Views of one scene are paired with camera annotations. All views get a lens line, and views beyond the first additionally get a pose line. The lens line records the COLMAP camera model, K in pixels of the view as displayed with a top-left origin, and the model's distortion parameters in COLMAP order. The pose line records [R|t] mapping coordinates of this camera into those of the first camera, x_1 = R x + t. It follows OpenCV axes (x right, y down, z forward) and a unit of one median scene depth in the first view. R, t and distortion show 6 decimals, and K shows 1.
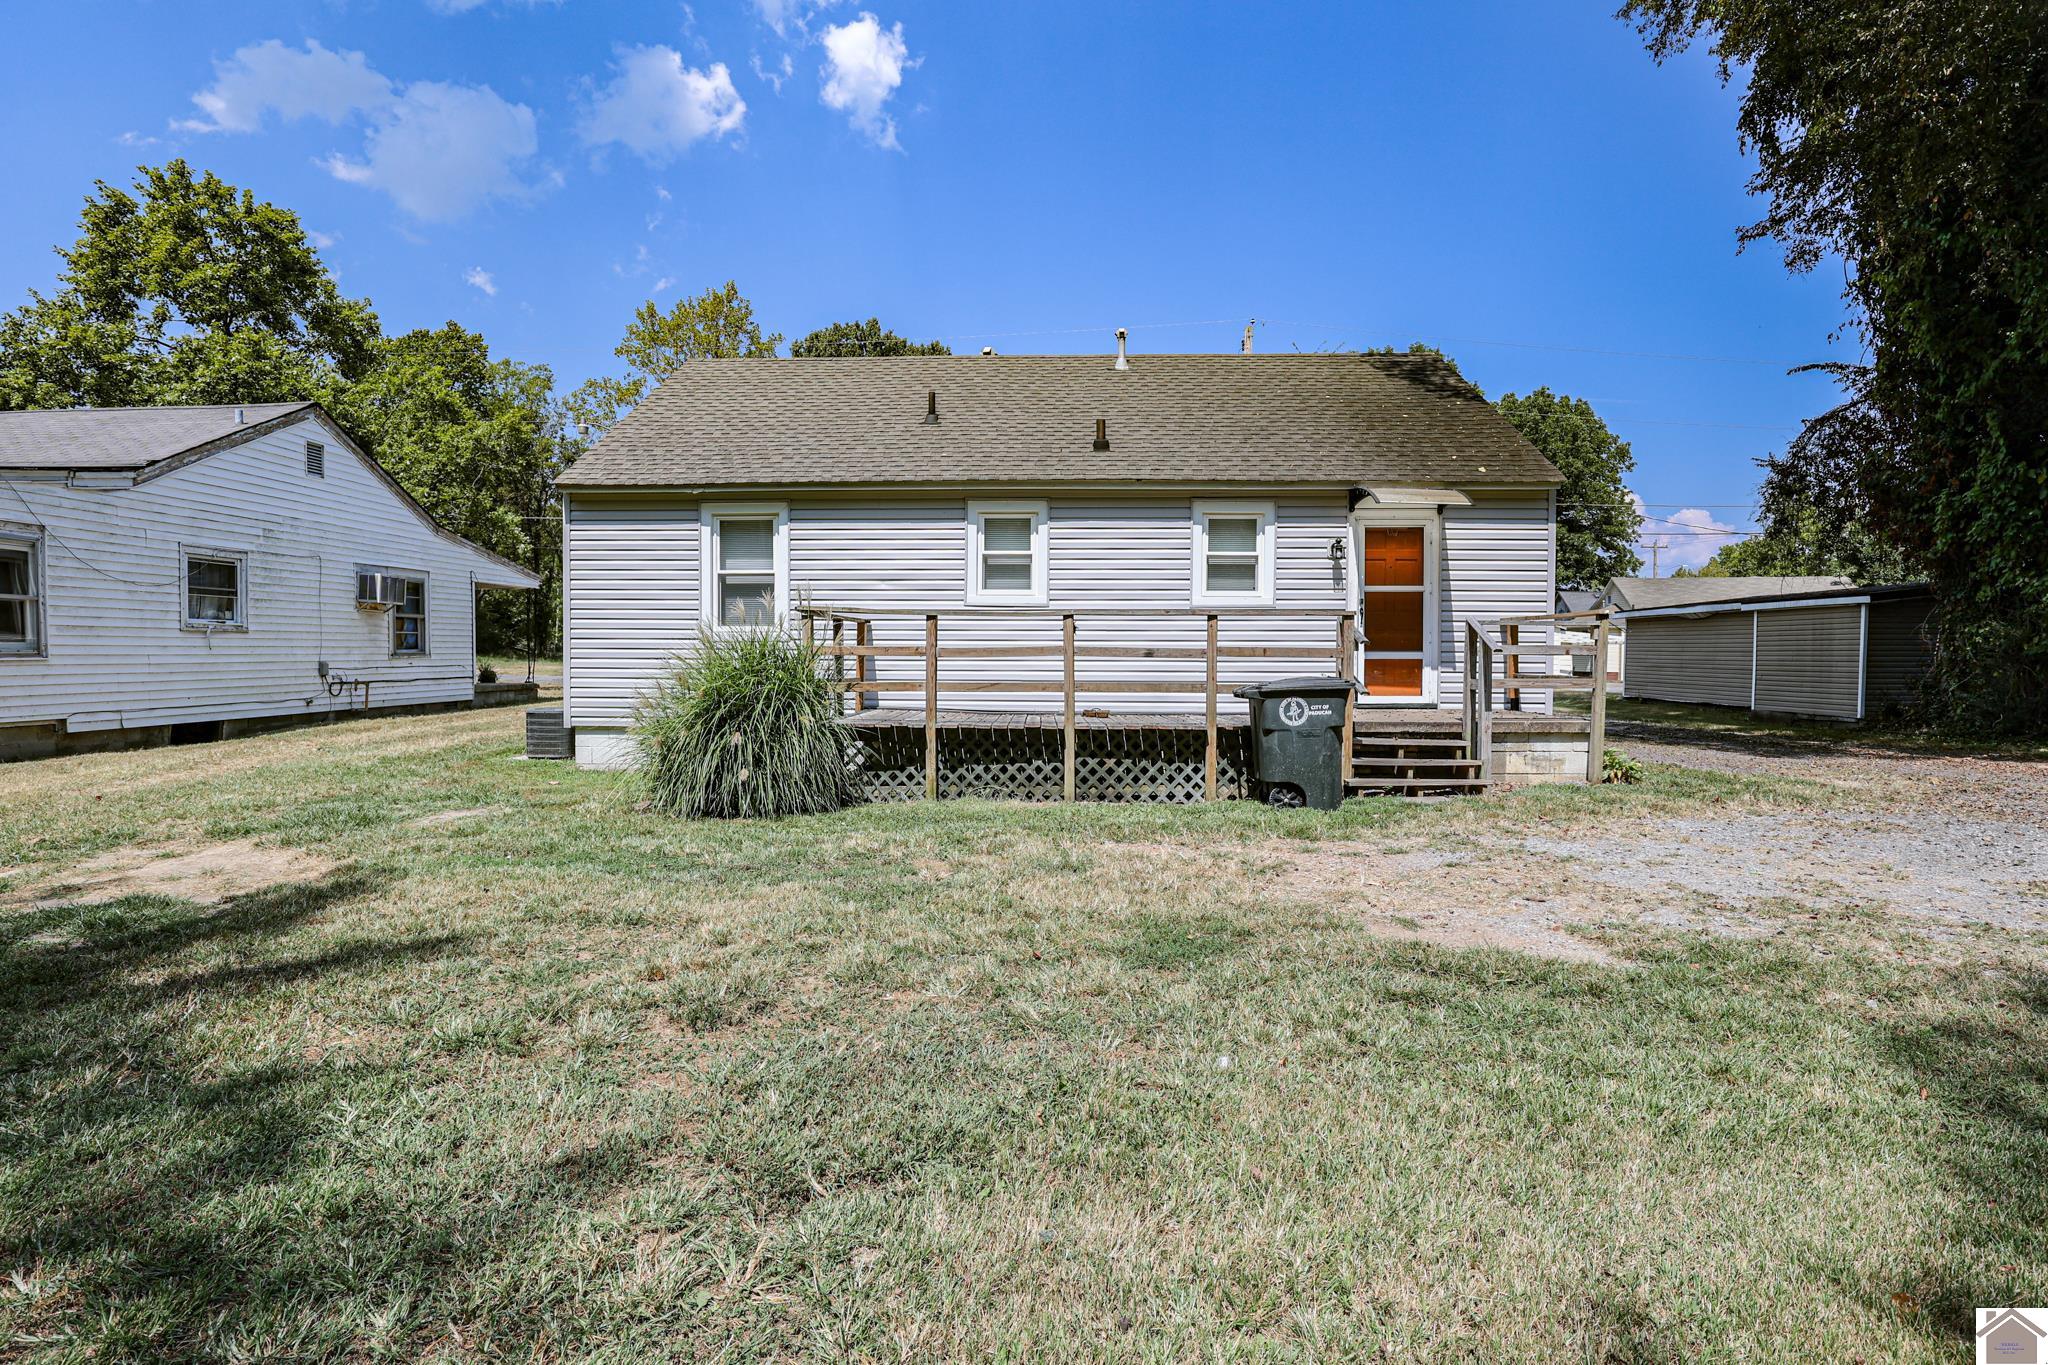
lens RADIAL K [[957.4, 0, 1030.5], [0, 957.4, 672.1], [0, 0, 1]] dist [-0.000188, -0.000686]
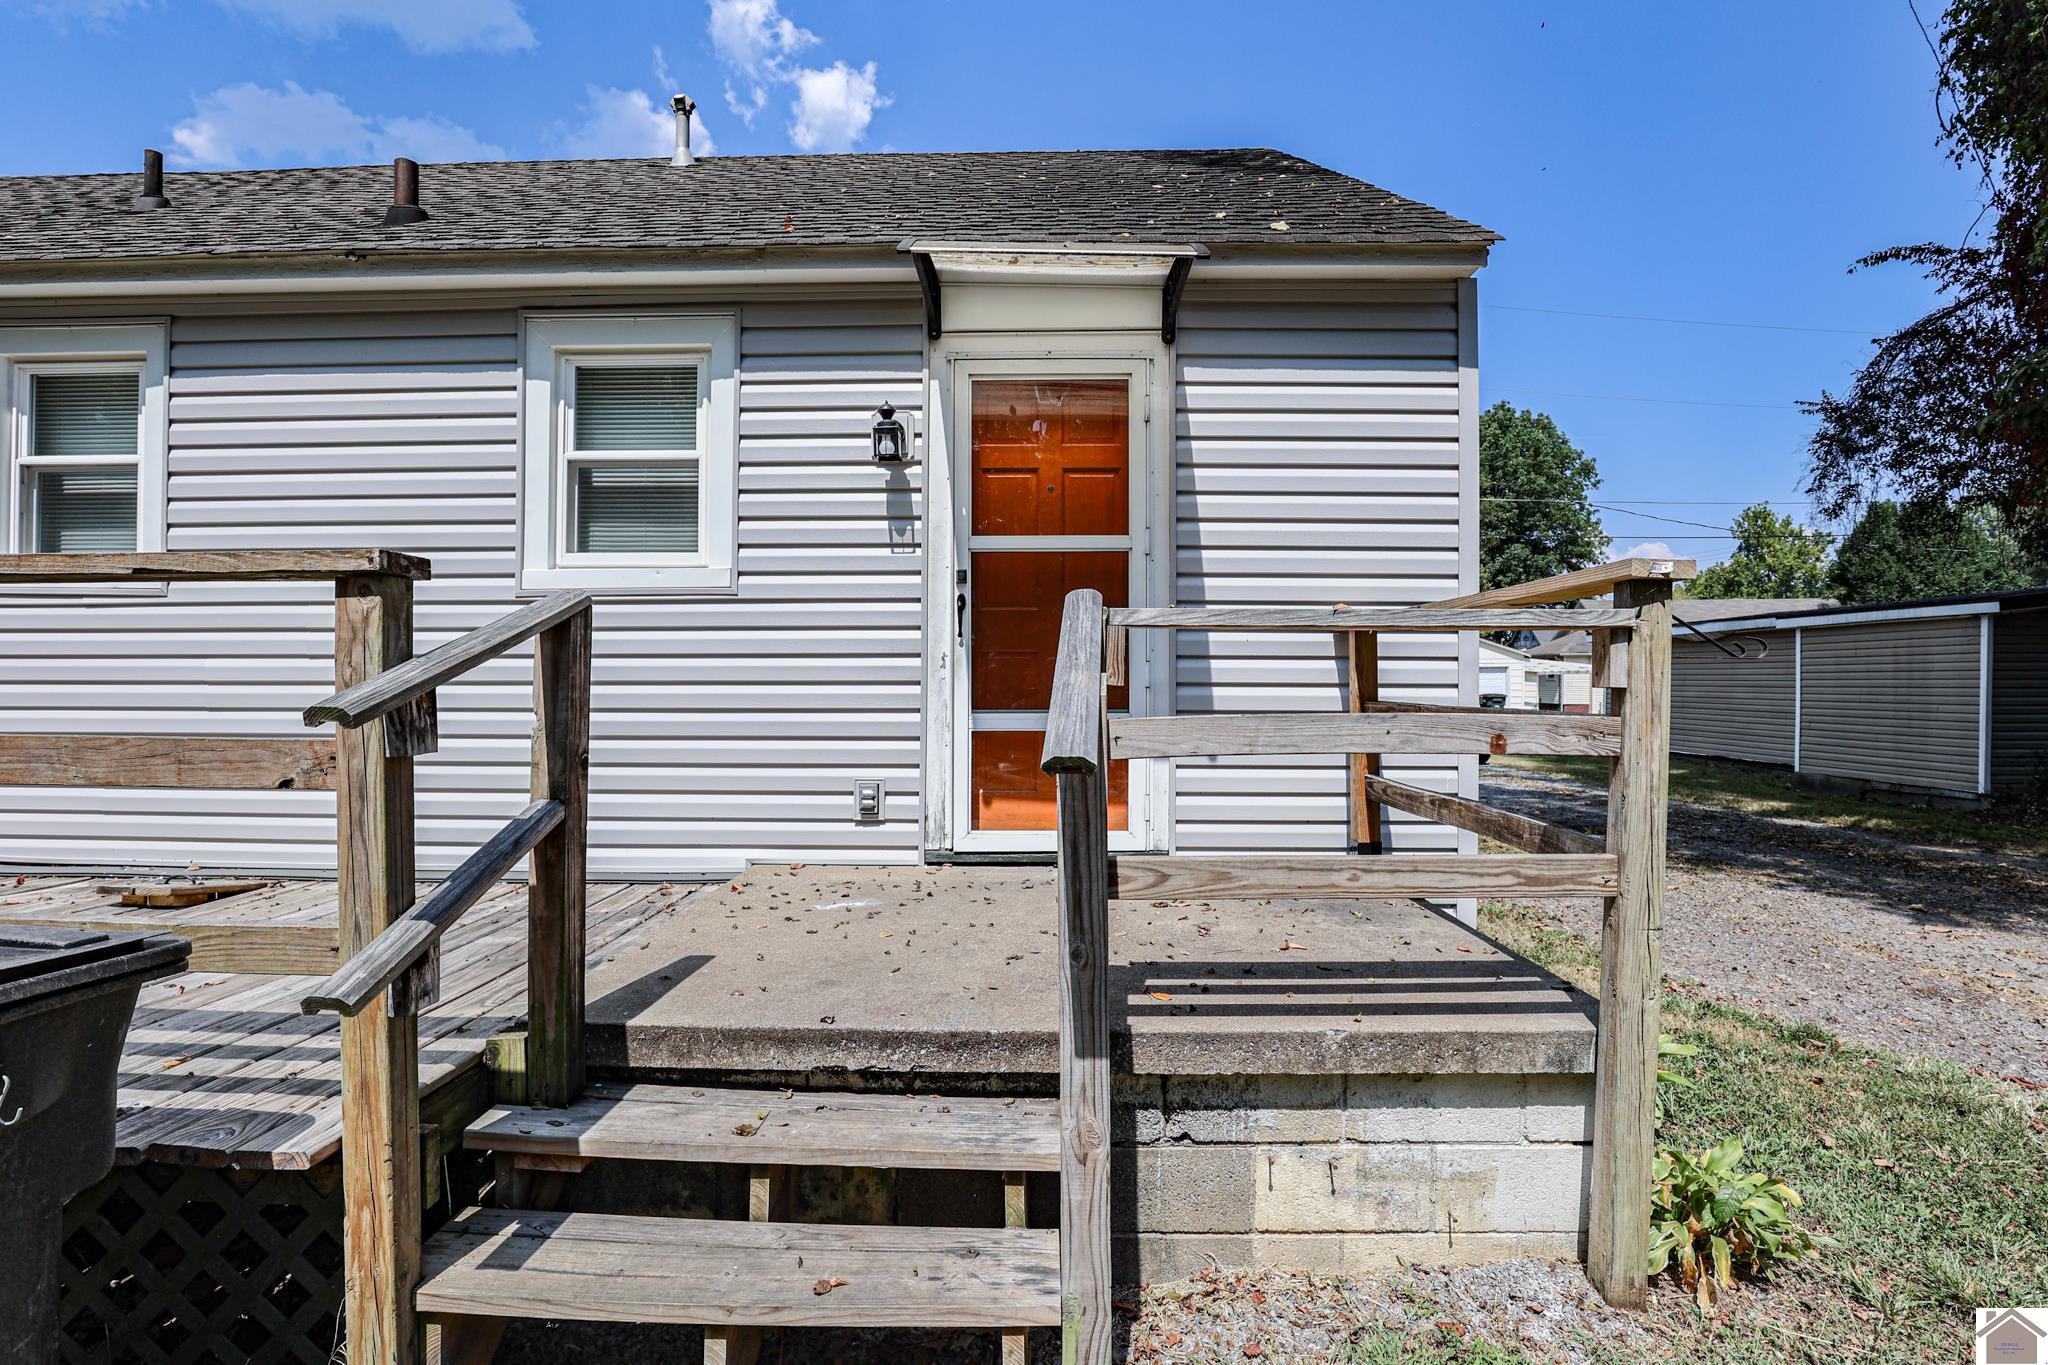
lens RADIAL K [[951.4, 0, 999.4], [0, 951.4, 679.9], [0, 0, 1]] dist [-0.011904, 0.000328]
pose [[0.999995, -0.002138, -0.002186, 0.220483], [0.002089, 0.999750, -0.022245, -0.015699], [0.002233, 0.022241, 0.999750, 0.384817]]
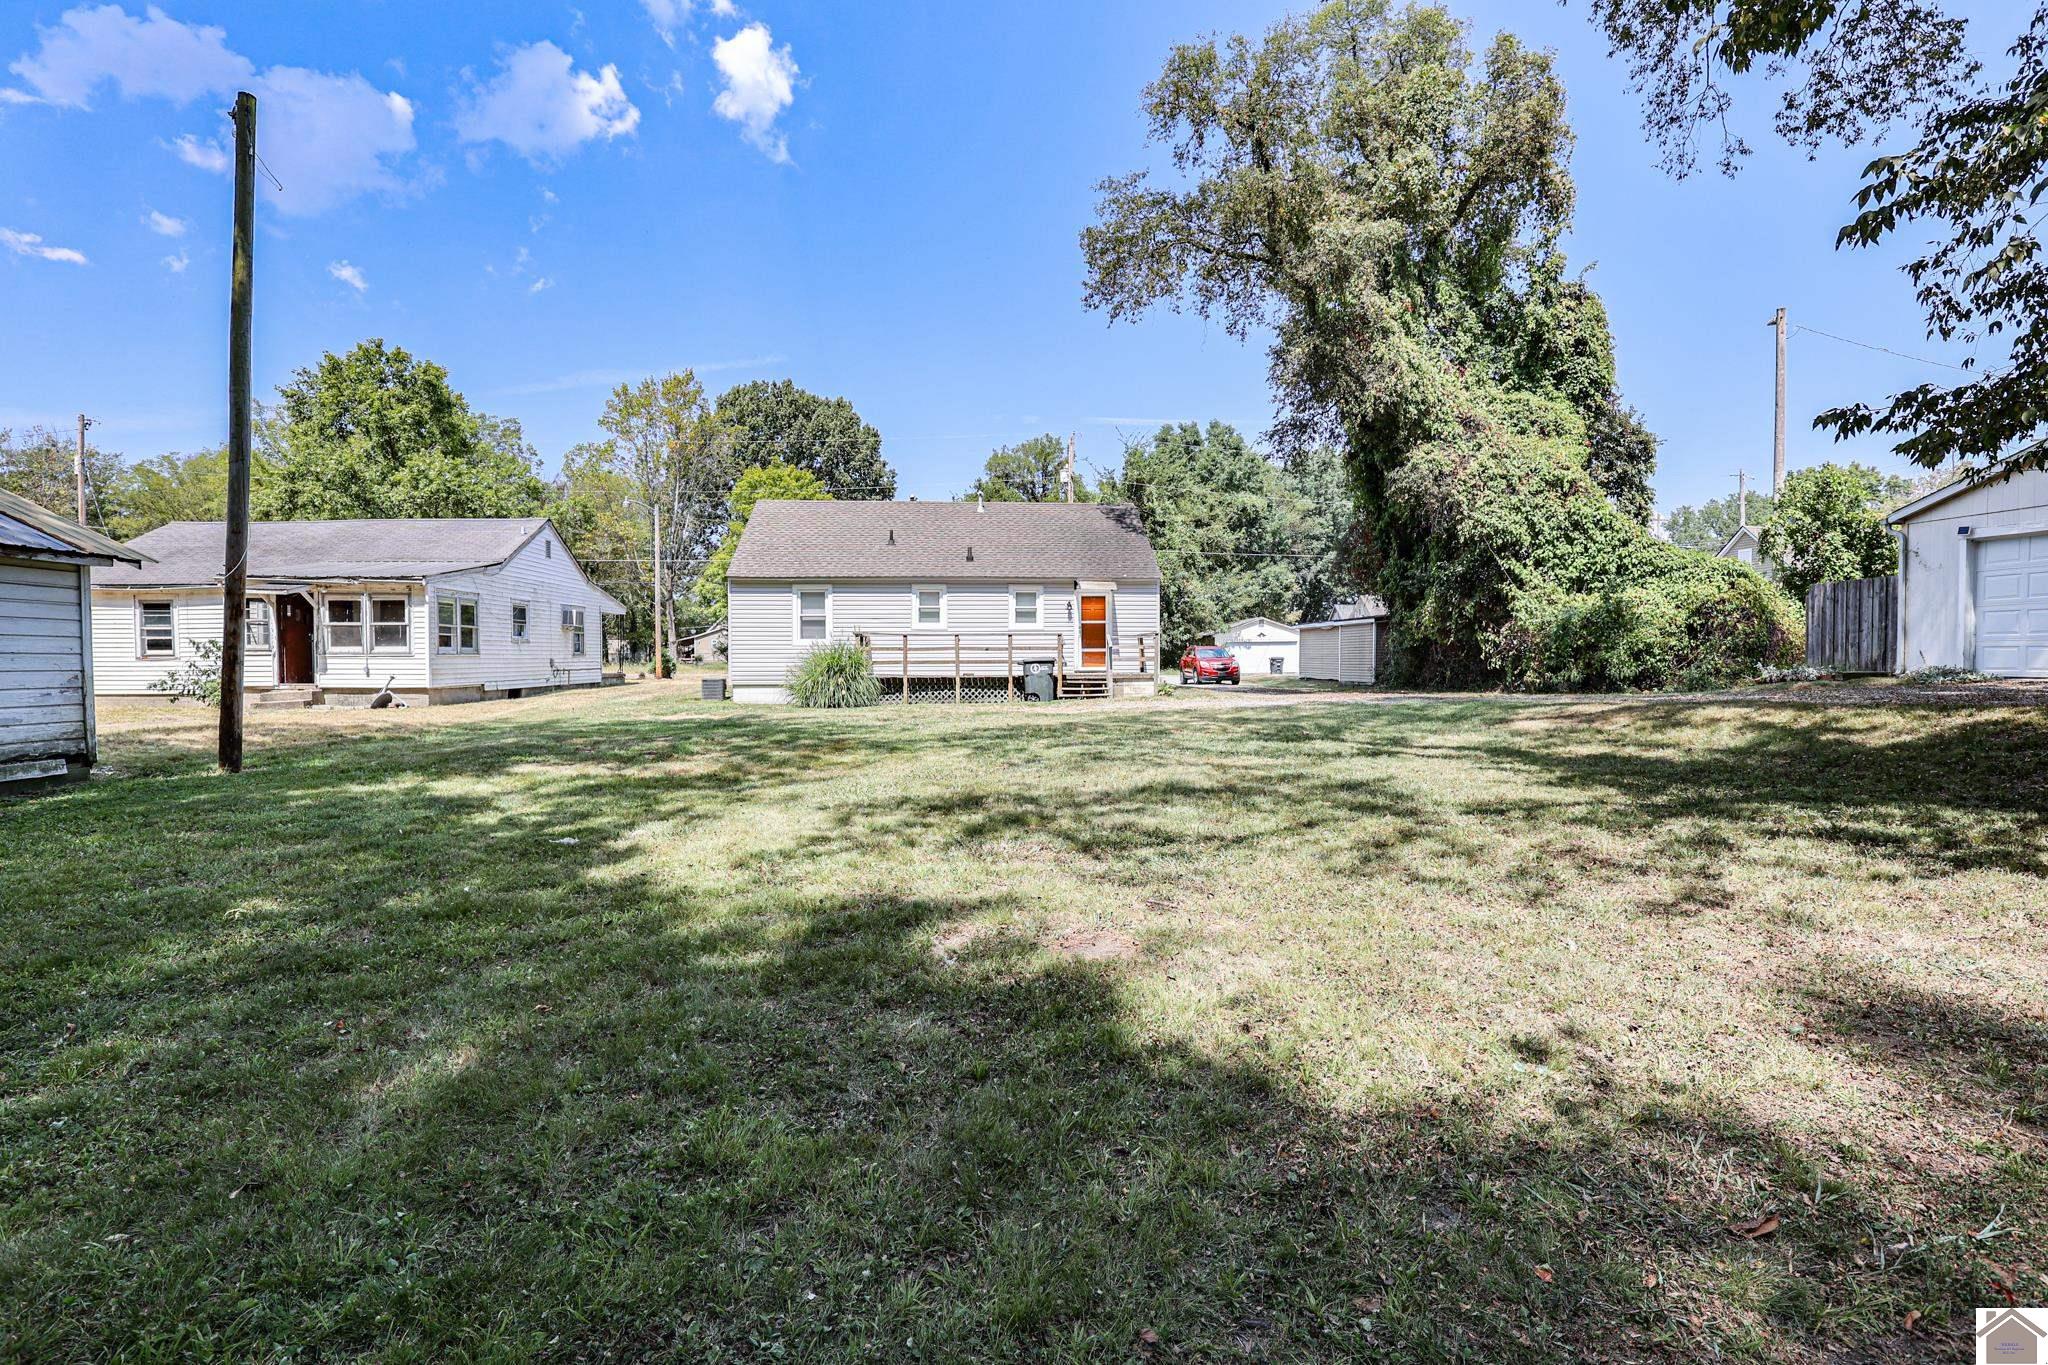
lens RADIAL K [[957.4, 0, 1030.5], [0, 957.4, 672.1], [0, 0, 1]] dist [-0.000188, -0.000686]
pose [[0.993869, -0.009244, 0.110181, -0.023668], [0.009566, 0.999951, -0.002392, 0.025580], [-0.110153, 0.003431, 0.993909, -0.823710]]
